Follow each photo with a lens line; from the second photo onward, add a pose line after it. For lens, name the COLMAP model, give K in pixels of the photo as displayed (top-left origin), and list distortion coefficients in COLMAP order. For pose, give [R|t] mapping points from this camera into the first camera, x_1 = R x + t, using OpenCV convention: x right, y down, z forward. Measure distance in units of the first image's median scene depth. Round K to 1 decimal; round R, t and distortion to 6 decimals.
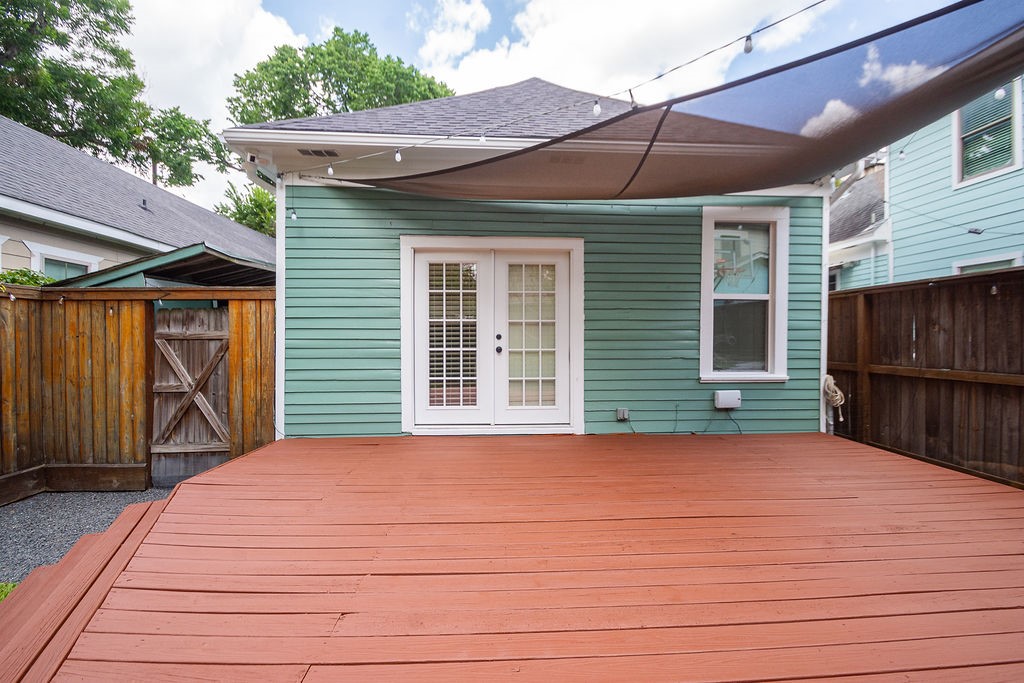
lens RADIAL K [[453.2, 0, 512.0], [0, 453.2, 341.5], [0, 0, 1]] dist [-0.001582, -0.000653]
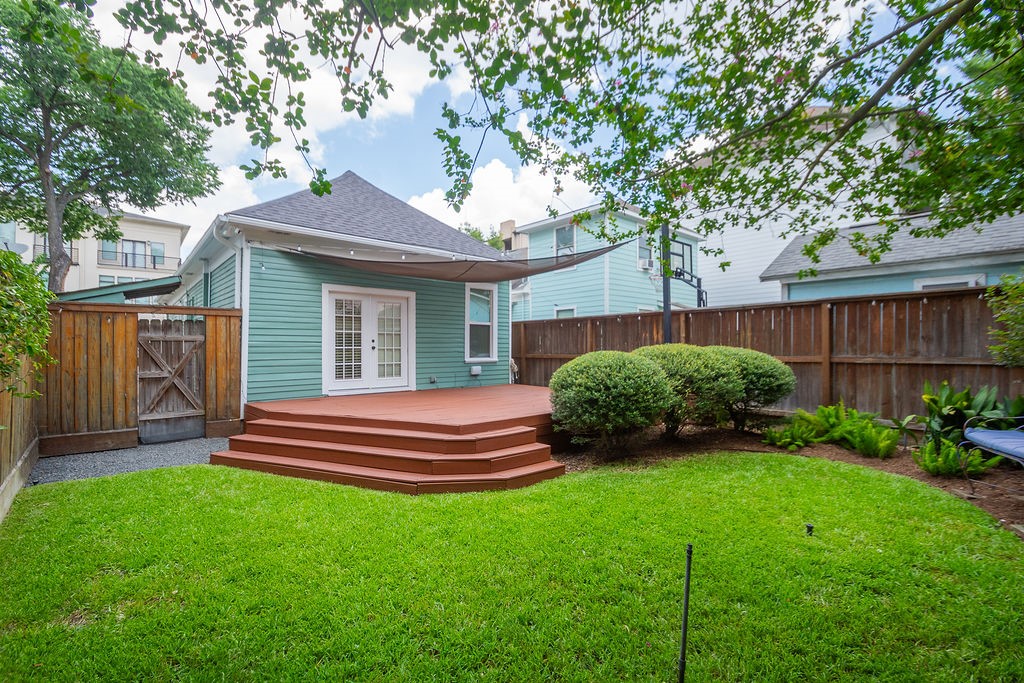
lens RADIAL K [[453.2, 0, 512.0], [0, 453.2, 341.5], [0, 0, 1]] dist [-0.001582, -0.000653]
pose [[0.786746, 0.006853, 0.617239, -0.748564], [0.009062, 0.999702, -0.022650, 0.040552], [-0.617210, 0.023414, 0.786450, -0.839946]]
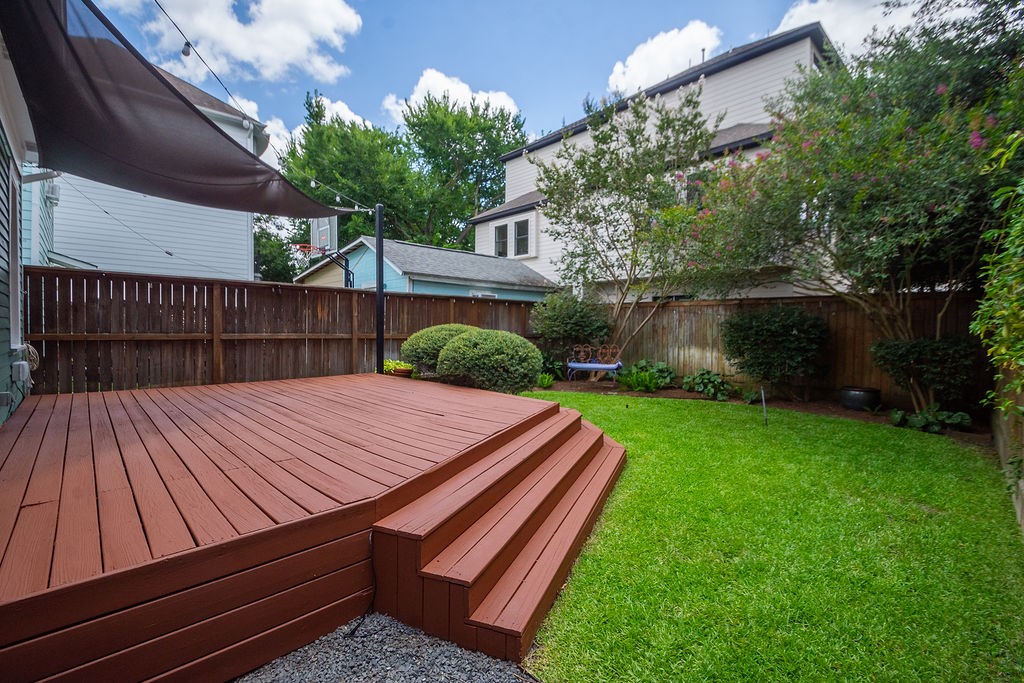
lens RADIAL K [[453.2, 0, 512.0], [0, 453.2, 341.5], [0, 0, 1]] dist [-0.001582, -0.000653]
pose [[-0.646285, -0.026243, 0.762645, -0.991680], [-0.002335, 0.999472, 0.032414, 0.034171], [-0.763092, 0.019168, -0.646005, 0.894355]]
